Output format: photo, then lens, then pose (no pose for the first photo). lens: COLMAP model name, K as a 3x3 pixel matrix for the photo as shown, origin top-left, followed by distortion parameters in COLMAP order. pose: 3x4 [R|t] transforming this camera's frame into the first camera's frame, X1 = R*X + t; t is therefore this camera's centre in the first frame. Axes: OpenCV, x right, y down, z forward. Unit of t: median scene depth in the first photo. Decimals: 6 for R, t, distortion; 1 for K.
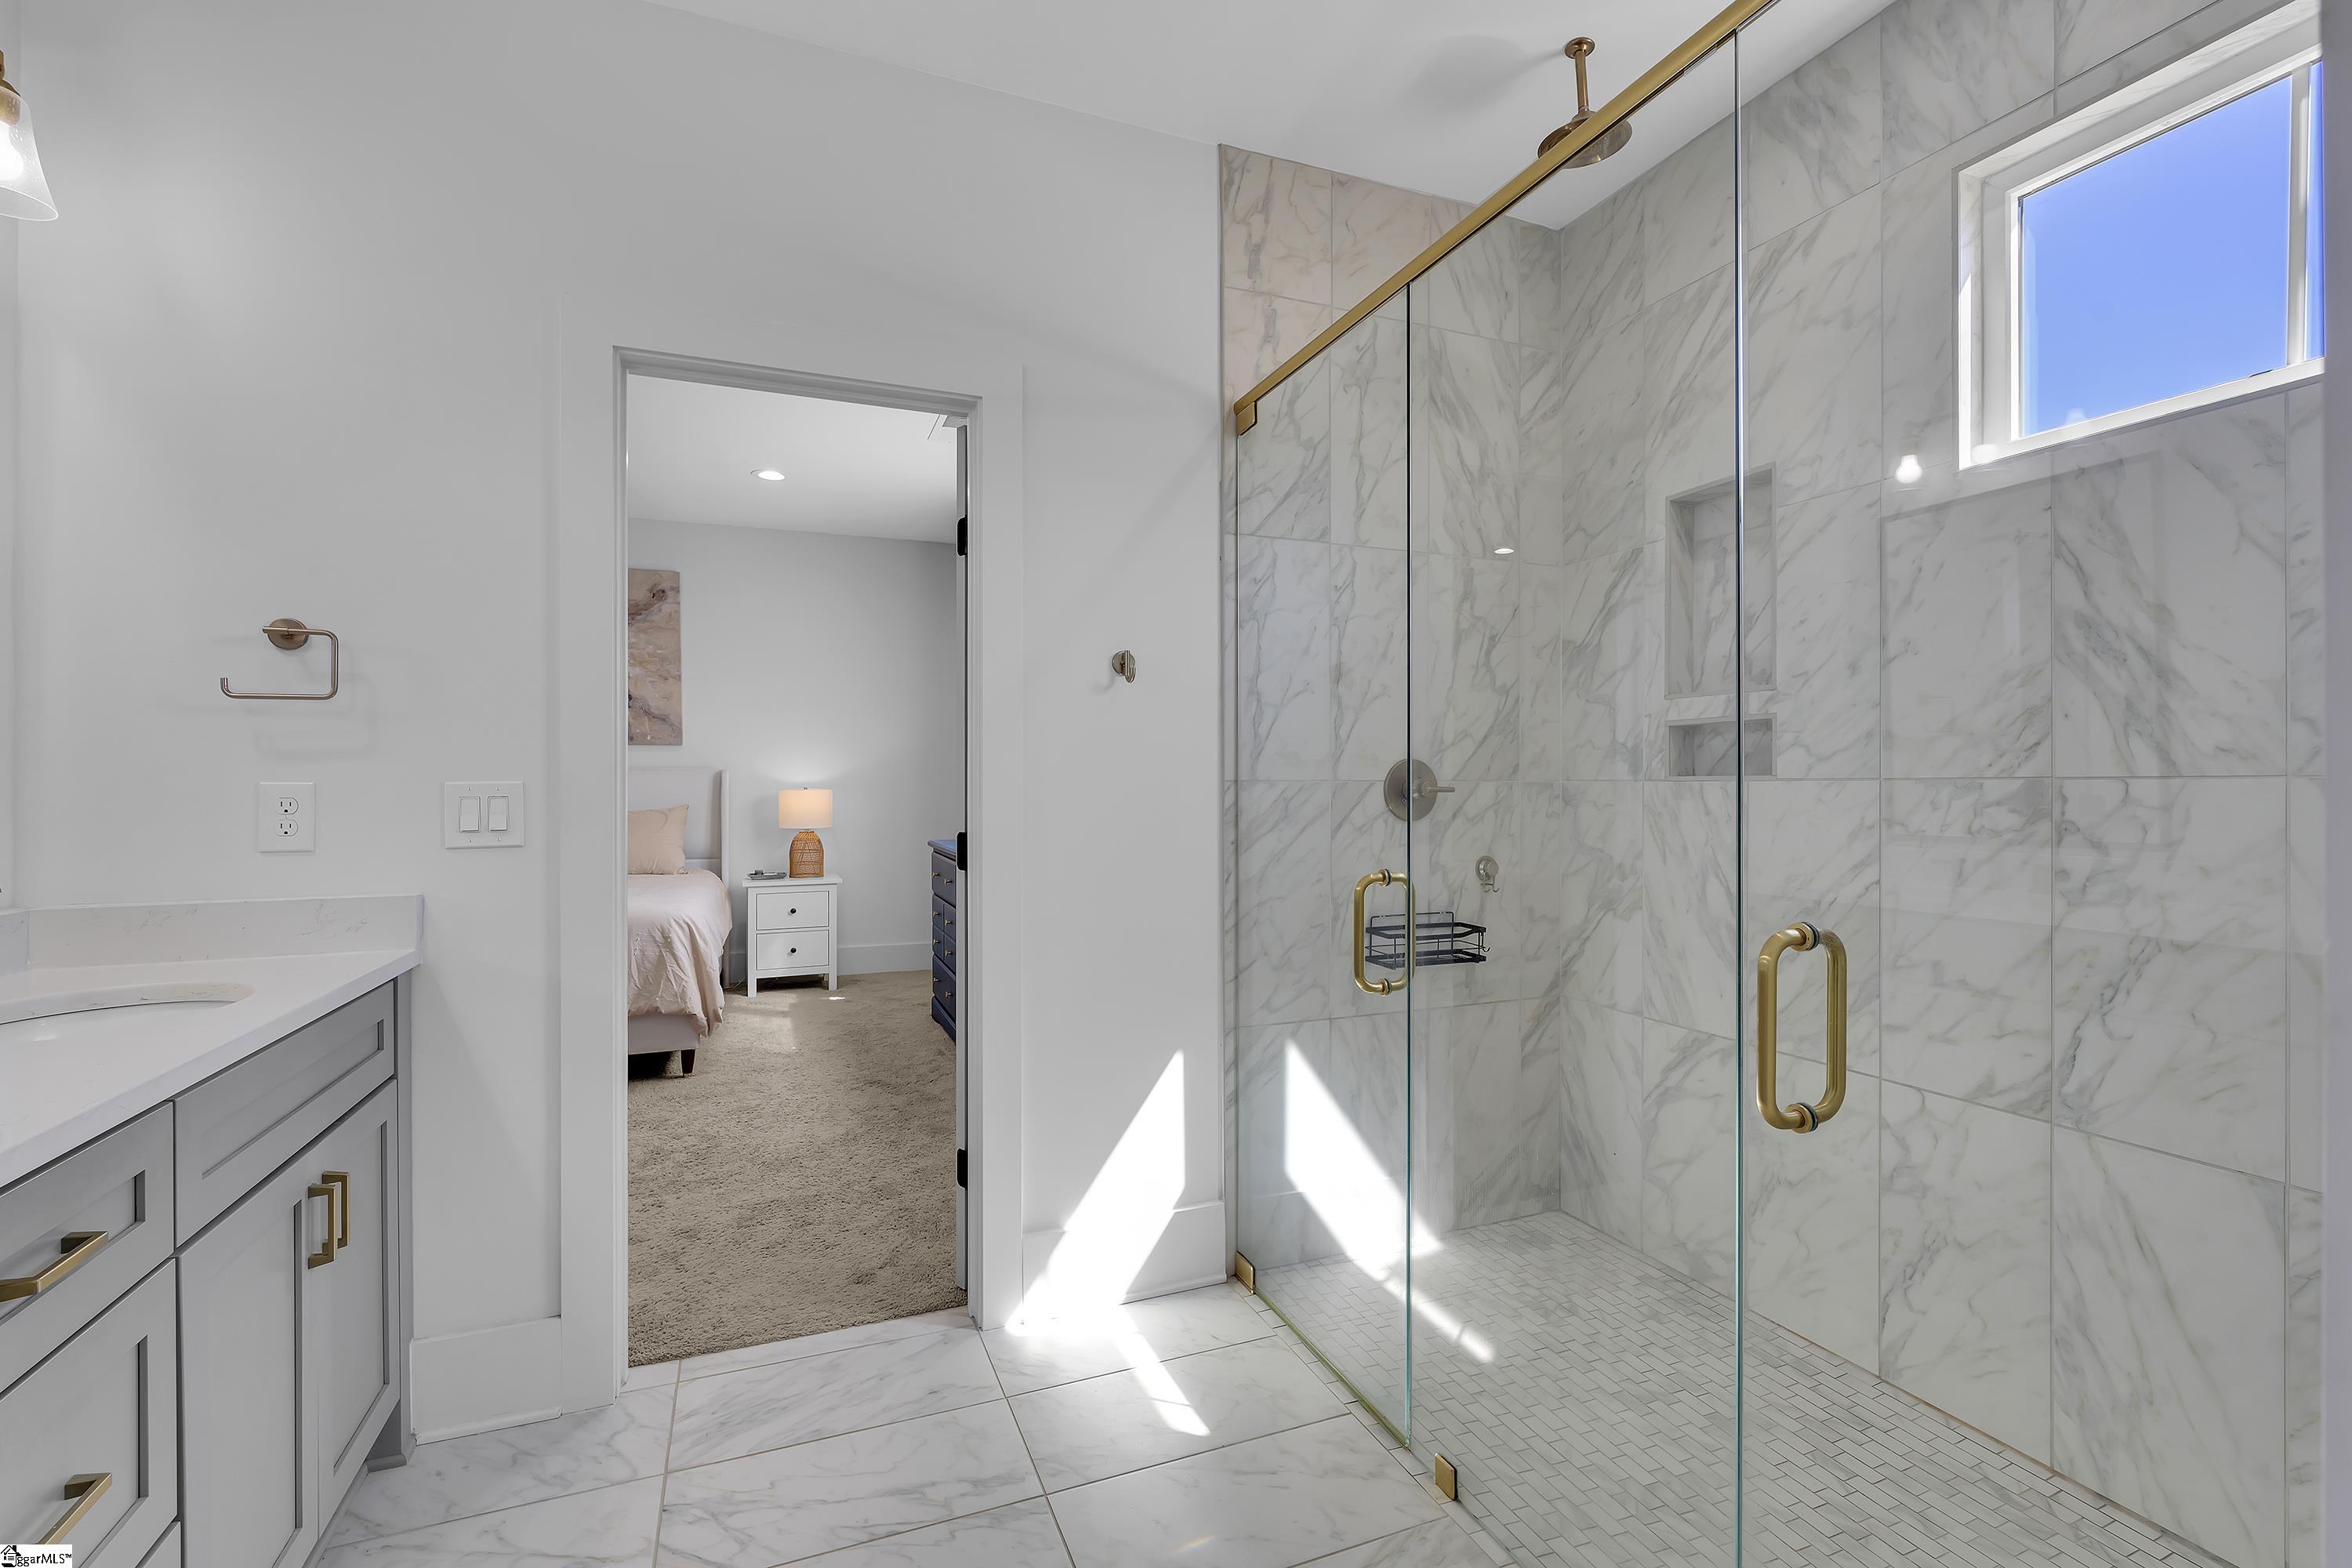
lens RADIAL K [[1045.5, 0, 1186.3], [0, 1045.5, 789.4], [0, 0, 1]] dist [-0.011362, 0.000439]
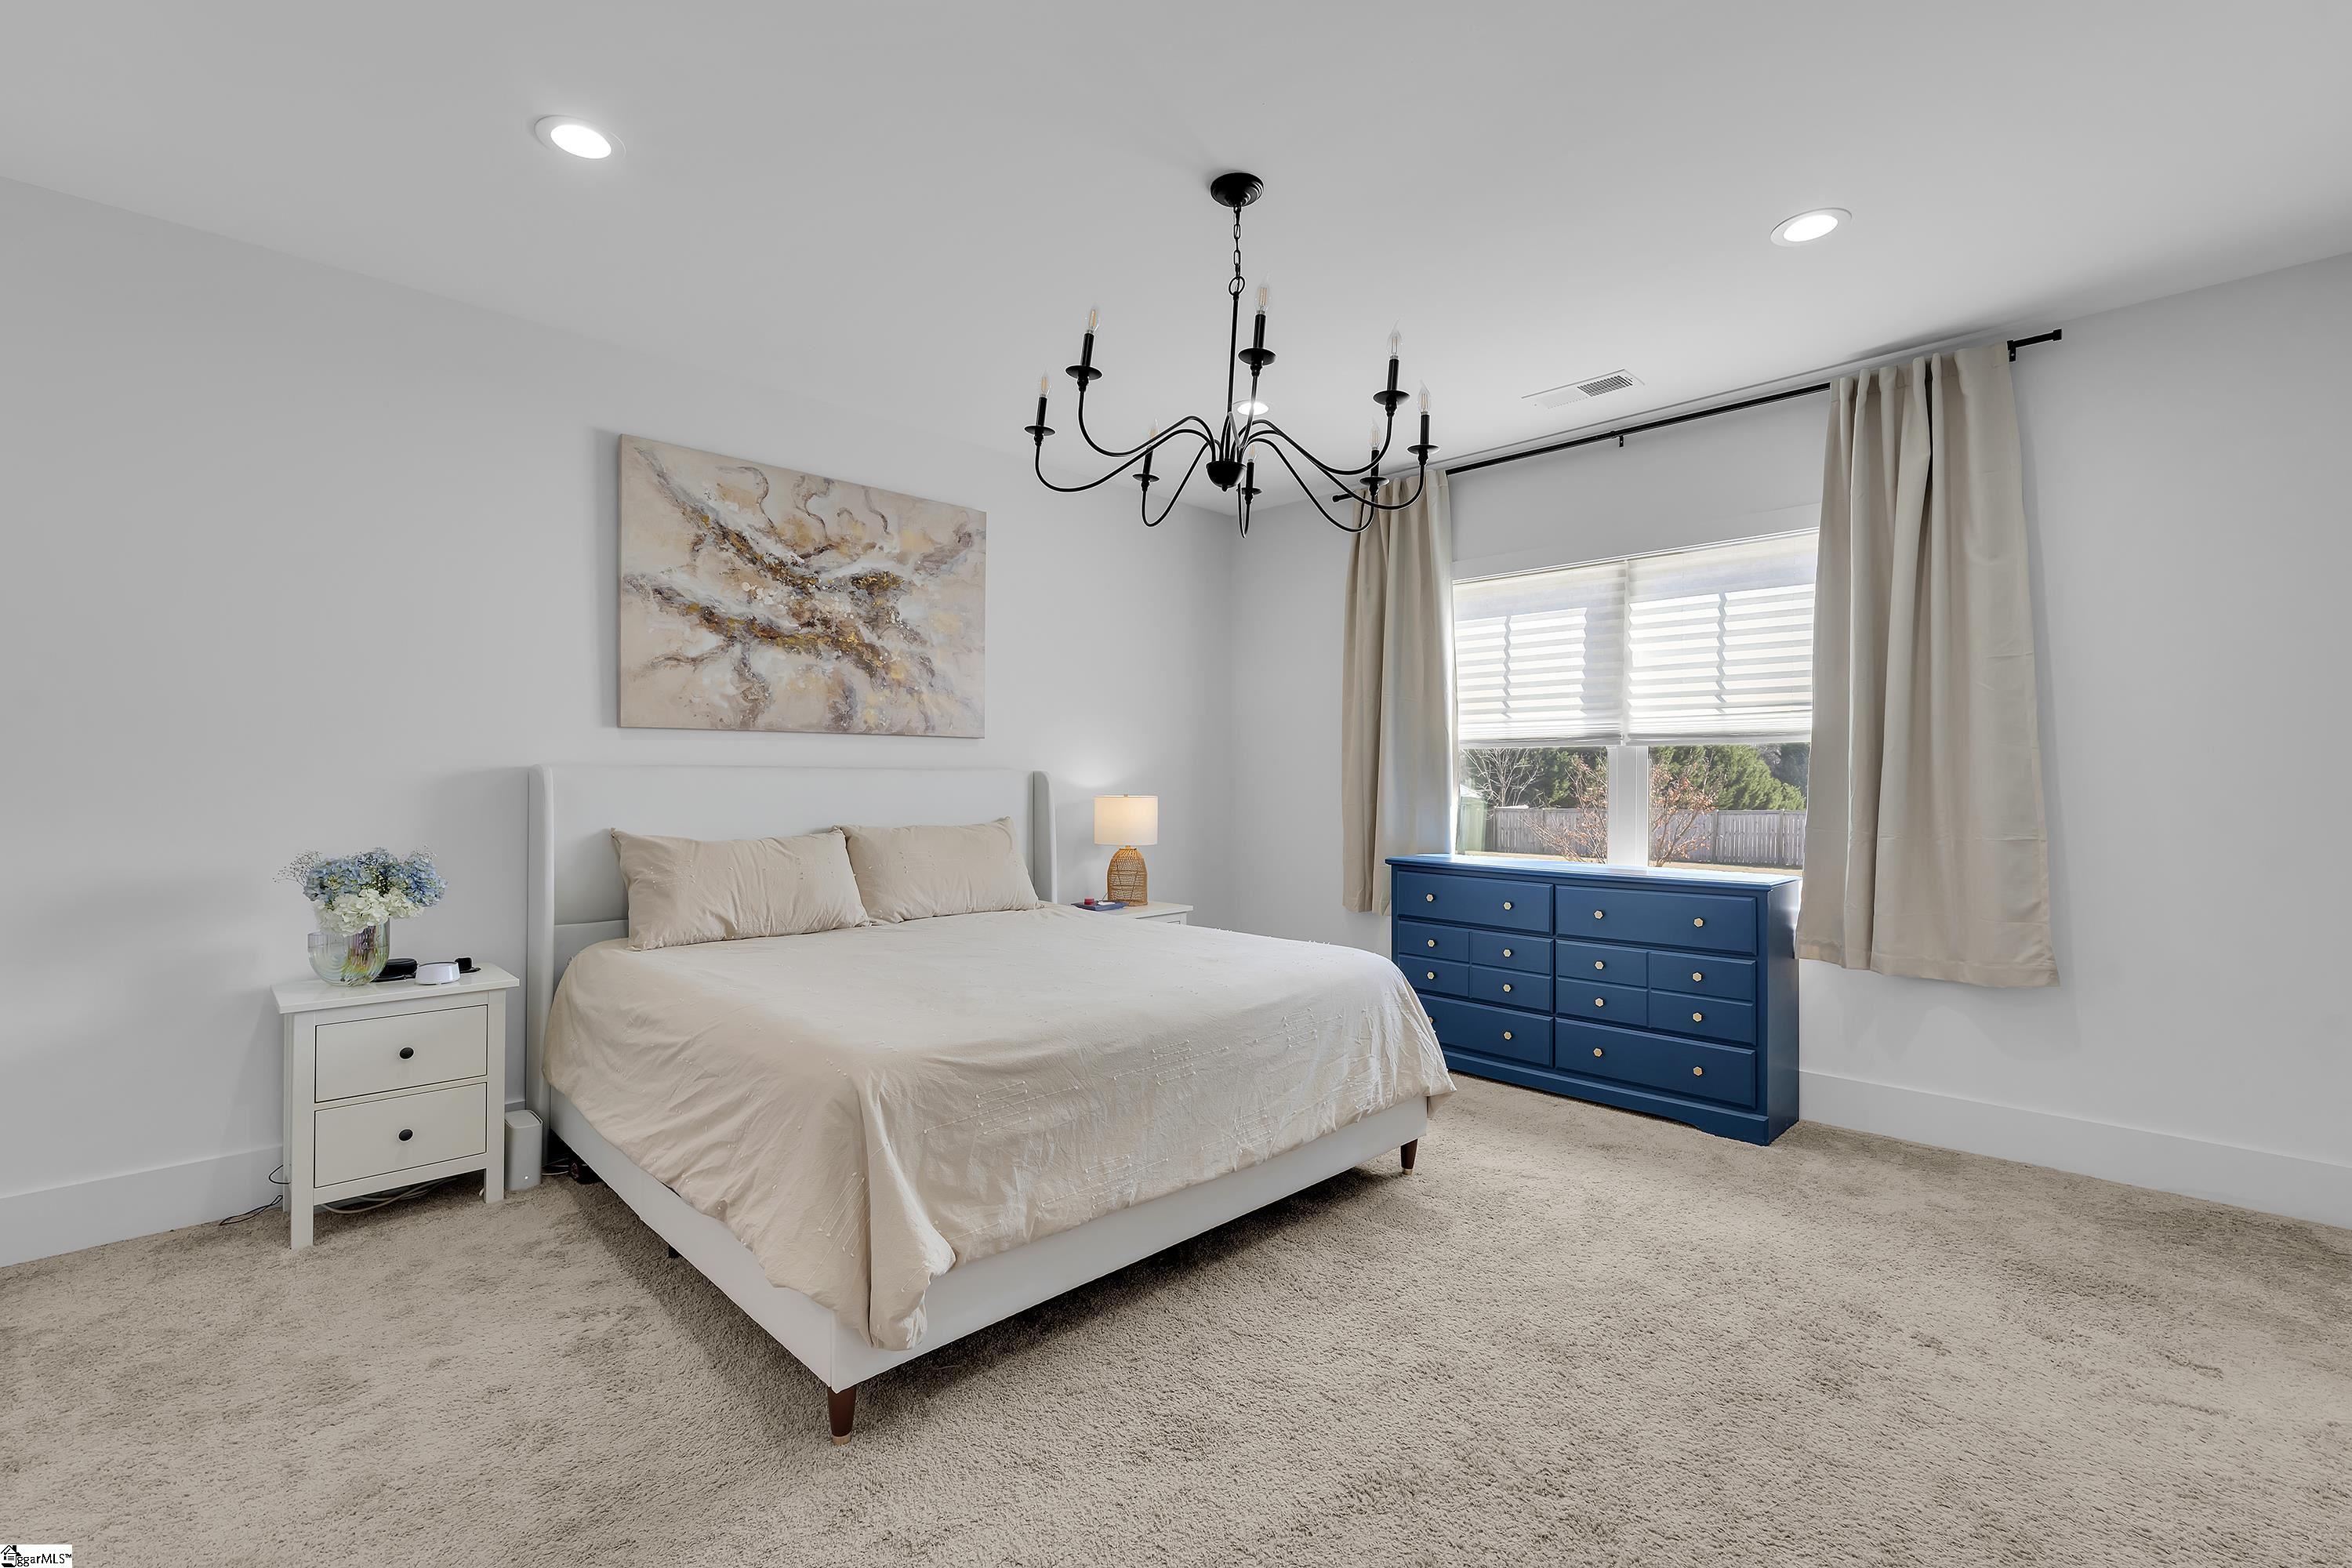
lens RADIAL K [[1045.5, 0, 1176.3], [0, 1045.5, 780.3], [0, 0, 1]] dist [-0.011362, 0.000439]
pose [[0.925406, 0.006749, 0.378917, -0.478048], [-0.003554, 0.999952, -0.009131, -0.004045], [-0.378961, 0.007104, 0.925385, 0.177792]]
